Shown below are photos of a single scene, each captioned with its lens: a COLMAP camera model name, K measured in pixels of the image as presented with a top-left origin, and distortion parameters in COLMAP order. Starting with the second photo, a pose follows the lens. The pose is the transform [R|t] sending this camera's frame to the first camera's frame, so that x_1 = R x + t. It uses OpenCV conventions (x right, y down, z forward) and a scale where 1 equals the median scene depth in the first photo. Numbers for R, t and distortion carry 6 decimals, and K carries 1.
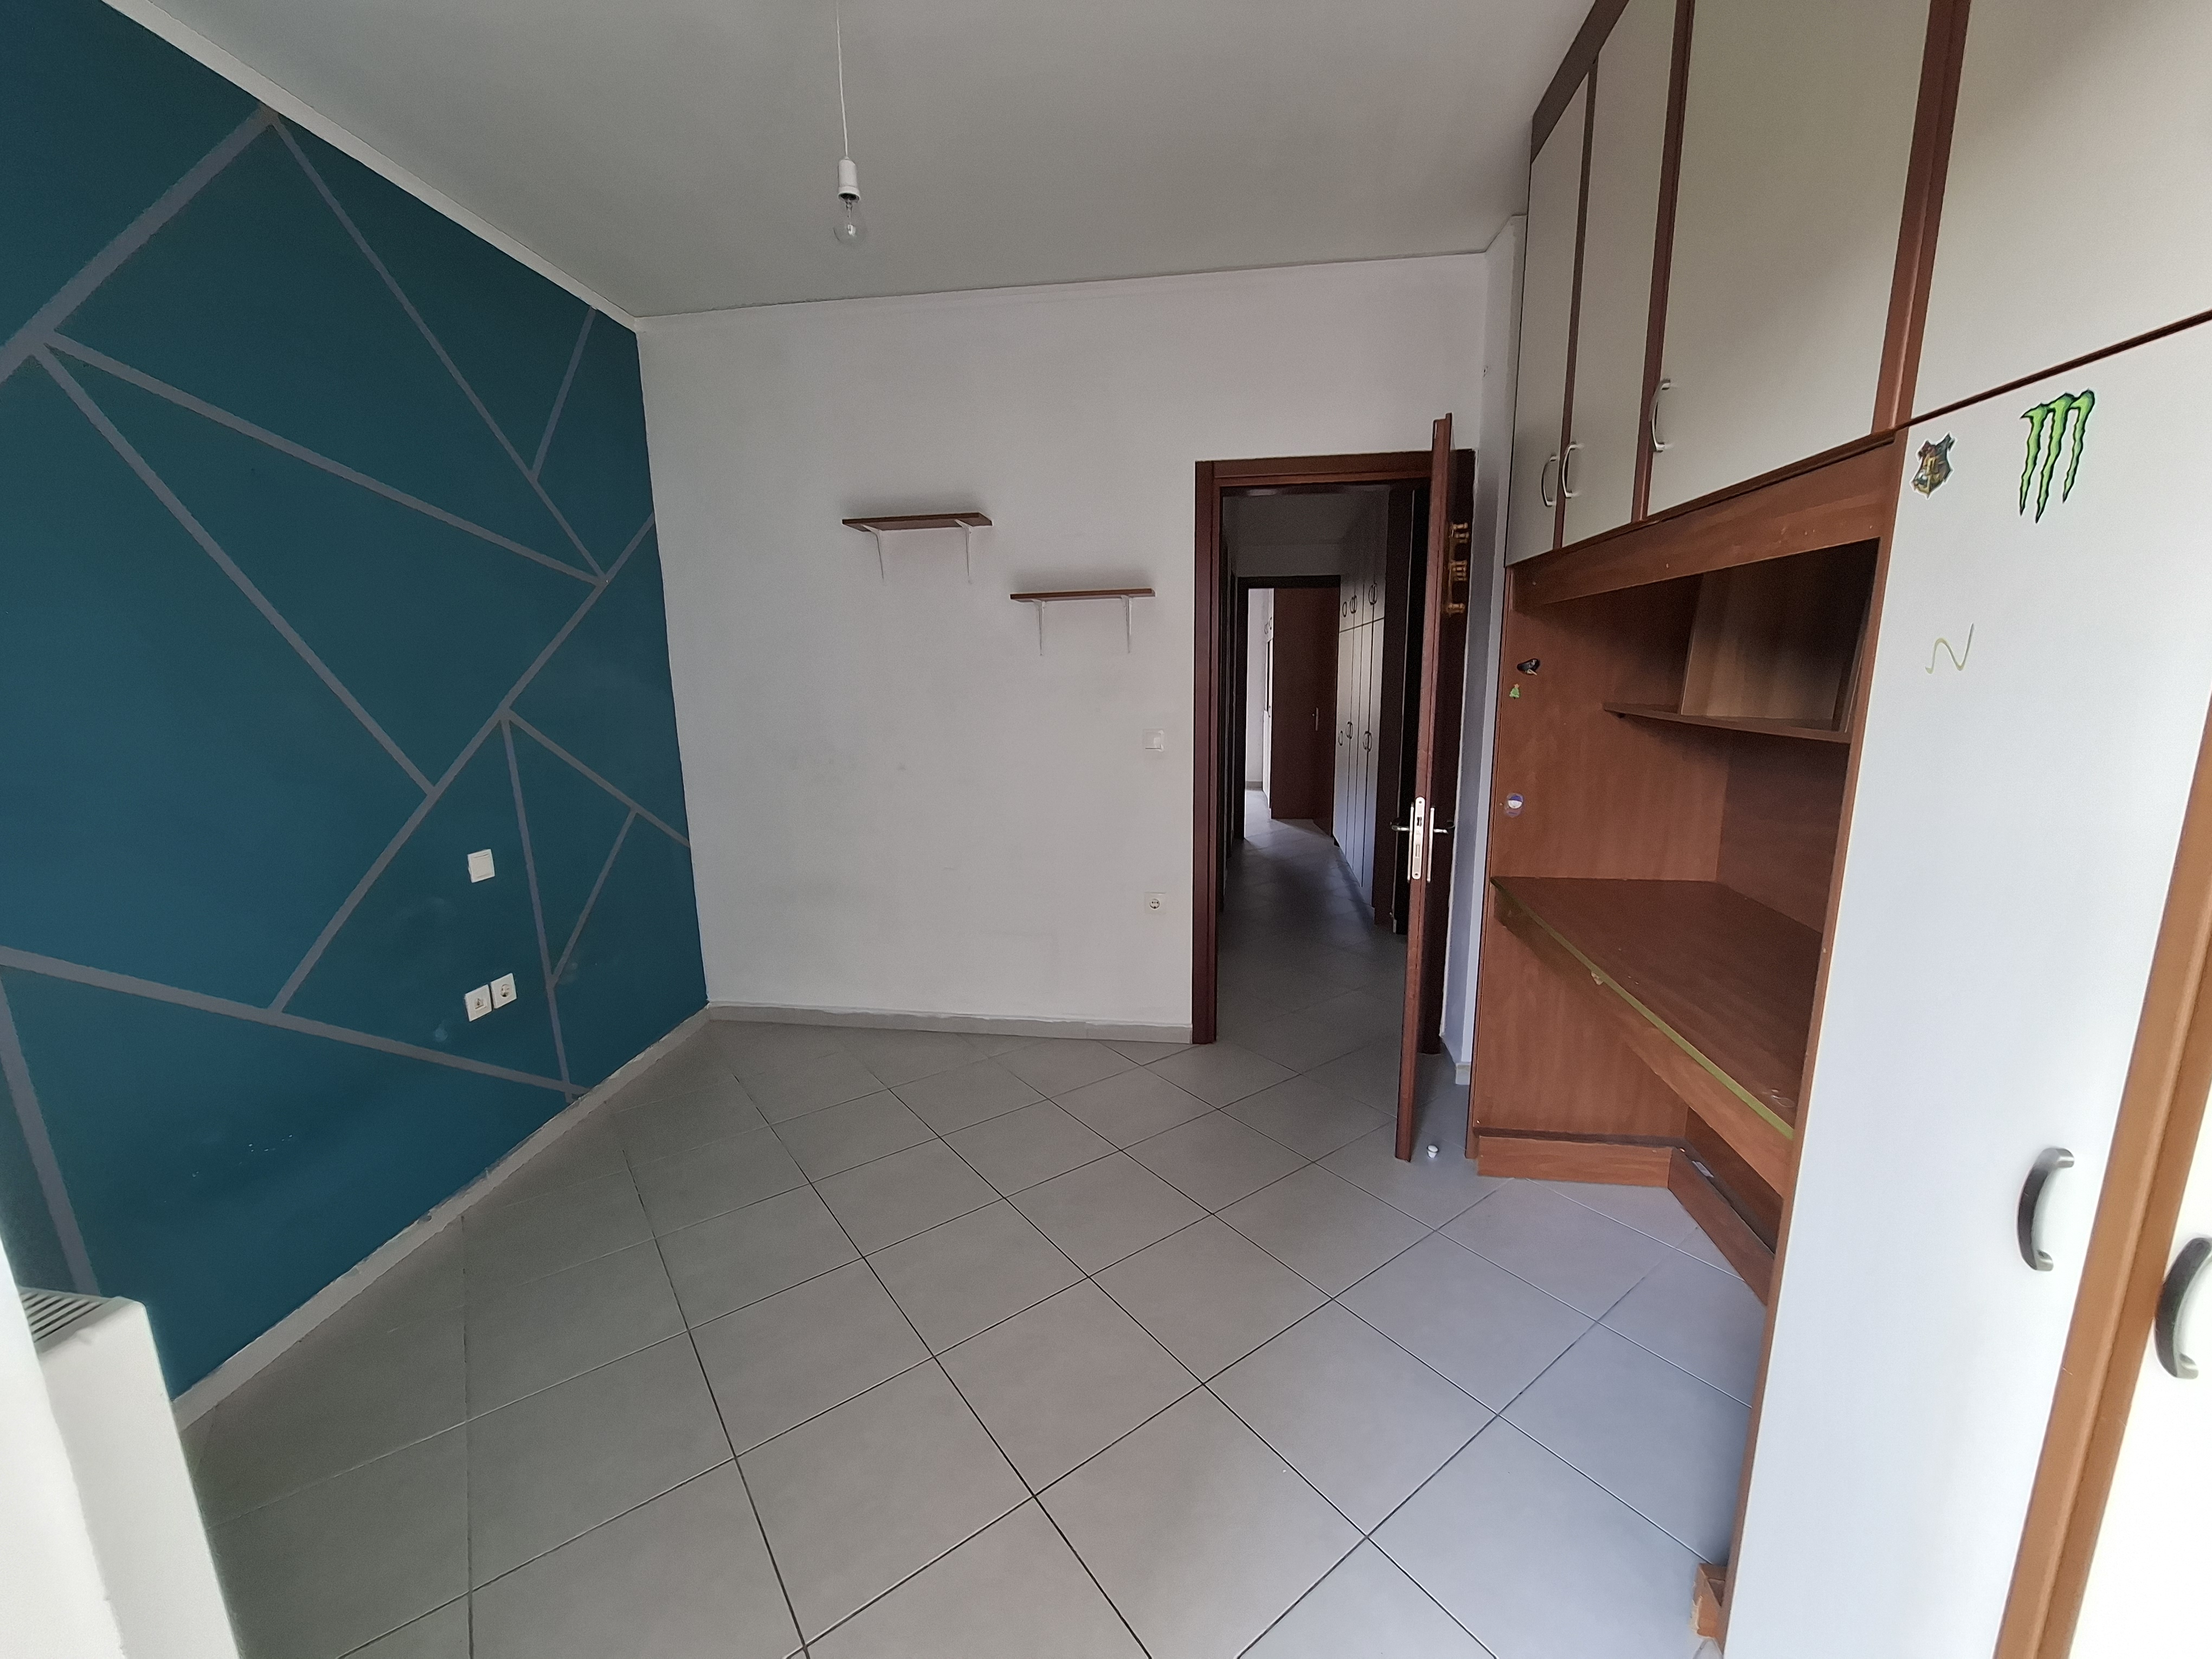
lens RADIAL K [[877.0, 0, 1114.5], [0, 877.0, 841.4], [0, 0, 1]] dist [-0.007065, 0.000579]
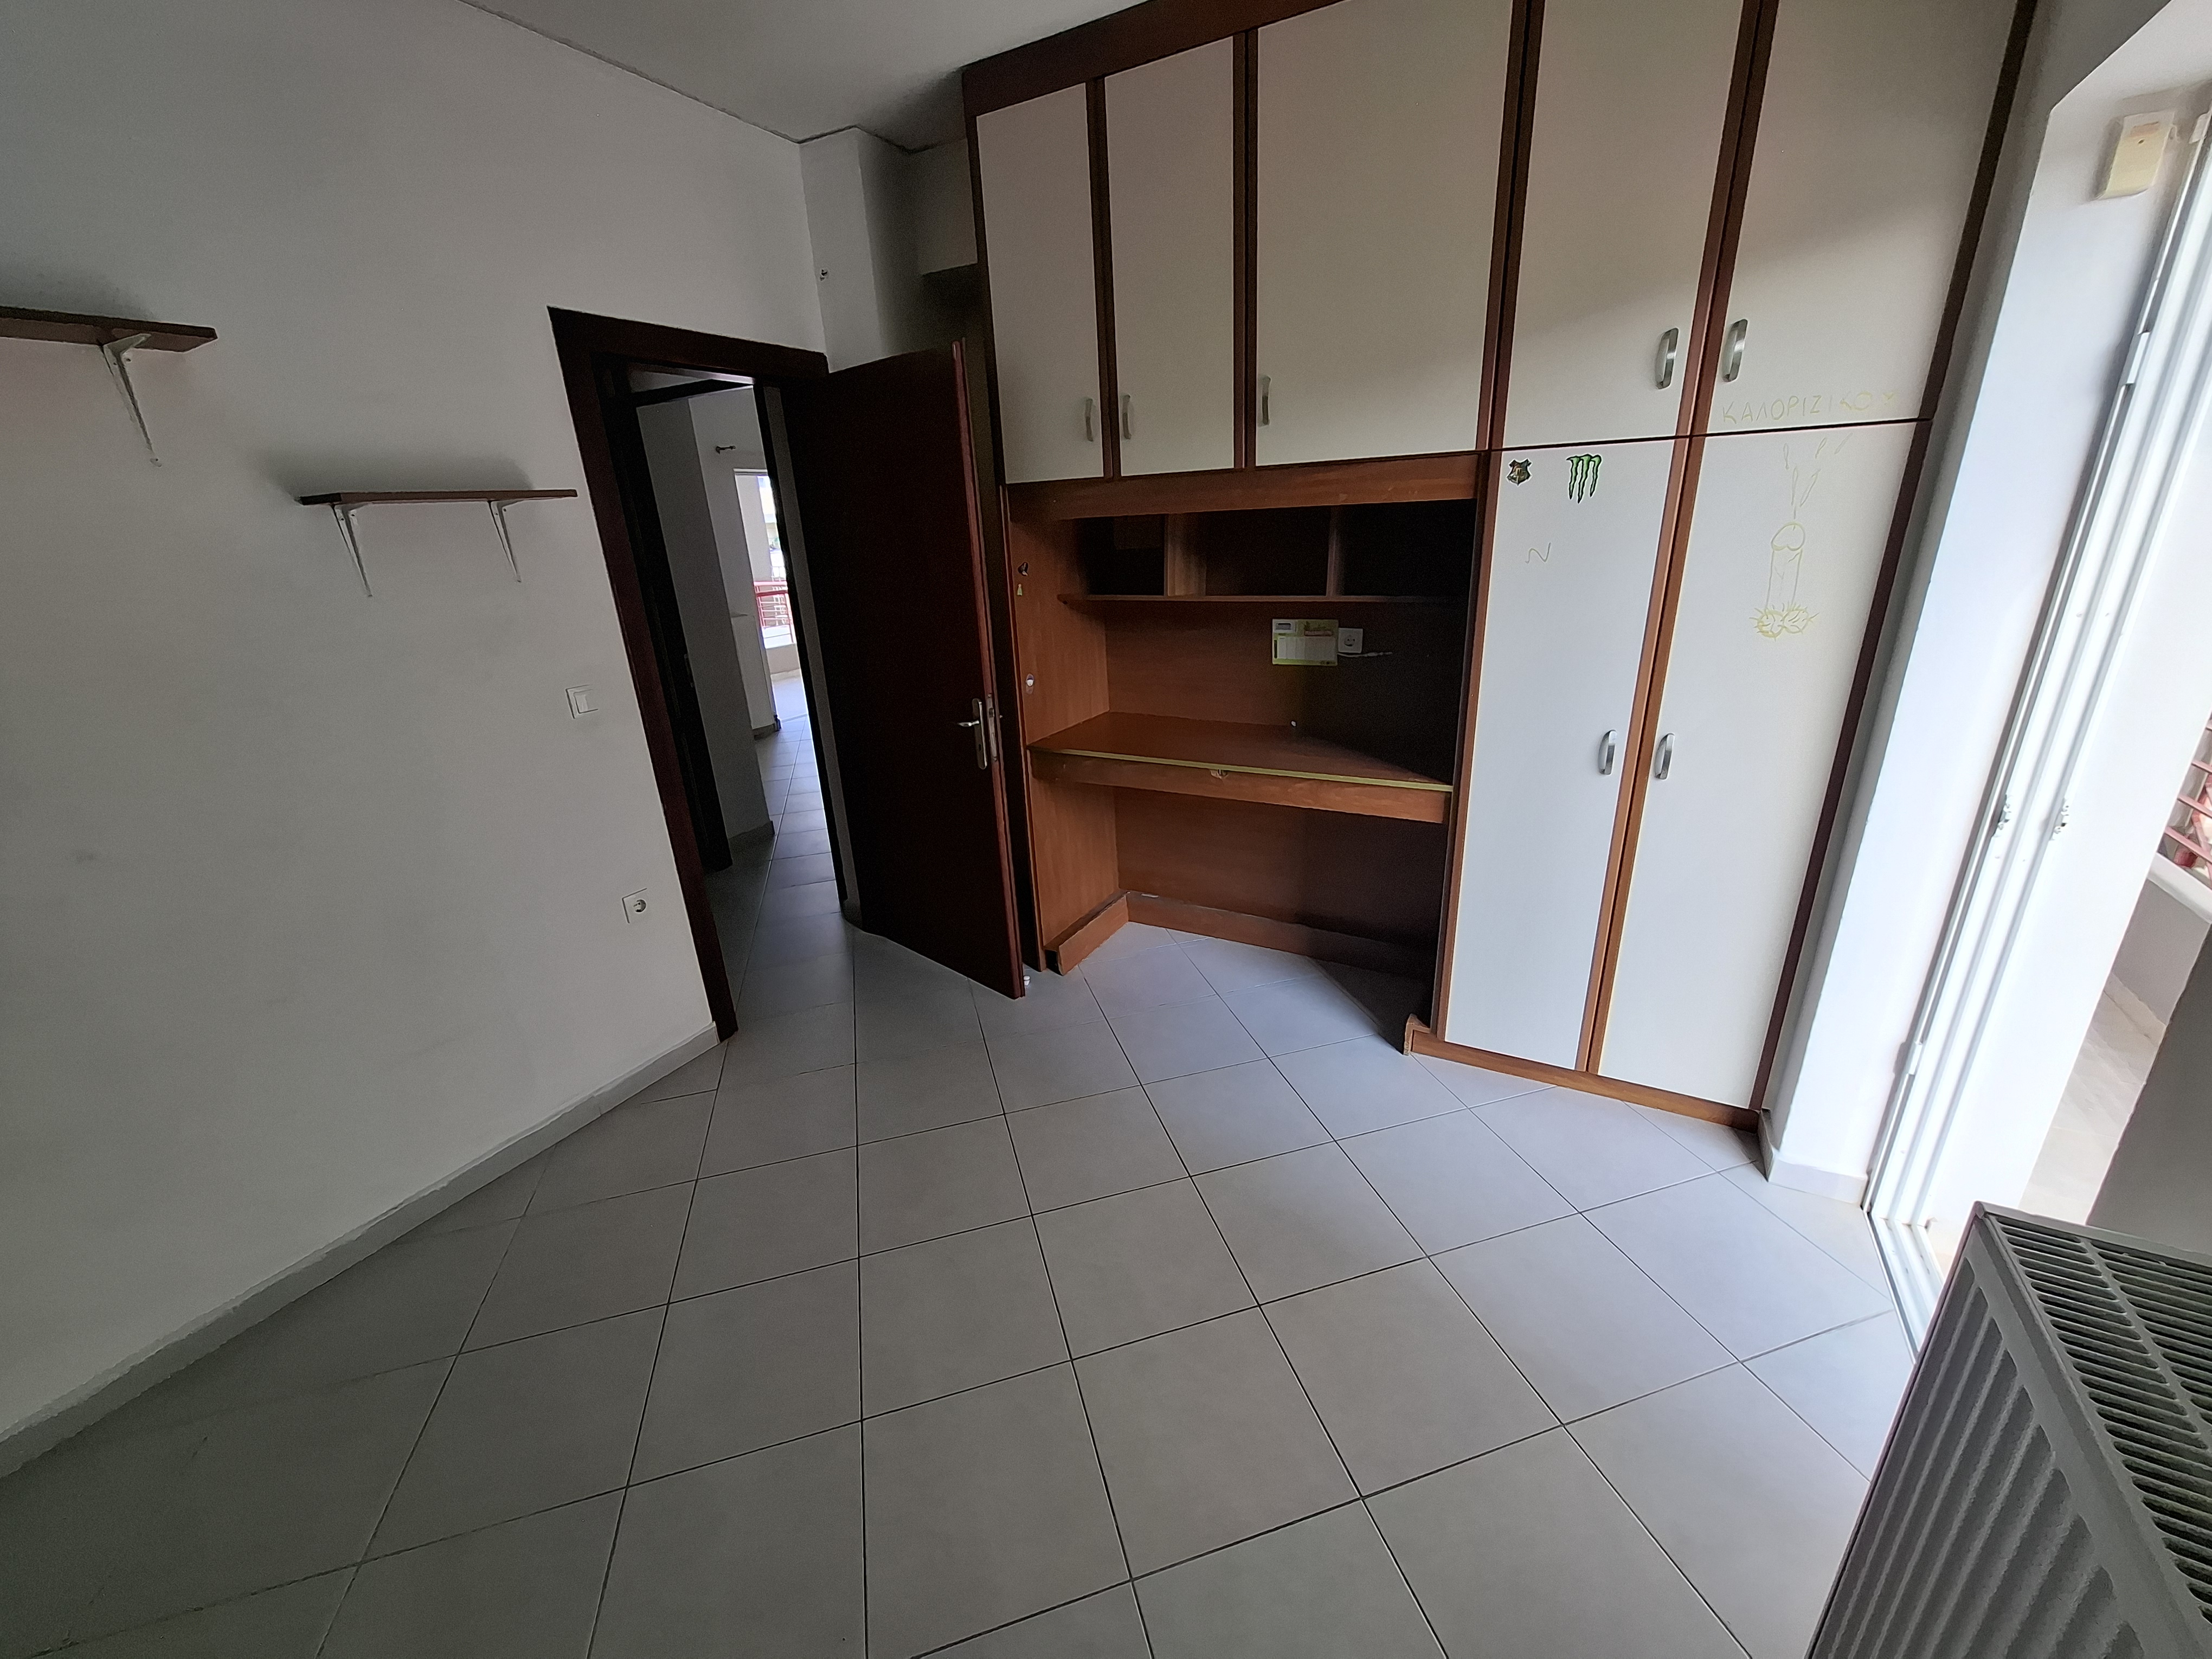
lens RADIAL K [[877.0, 0, 1114.5], [0, 877.0, 841.4], [0, 0, 1]] dist [-0.007065, 0.000579]
pose [[0.355101, -0.329051, 0.875002, -0.714389], [0.223345, 0.938760, 0.262387, -0.142624], [-0.907756, 0.102253, 0.406847, 0.448864]]
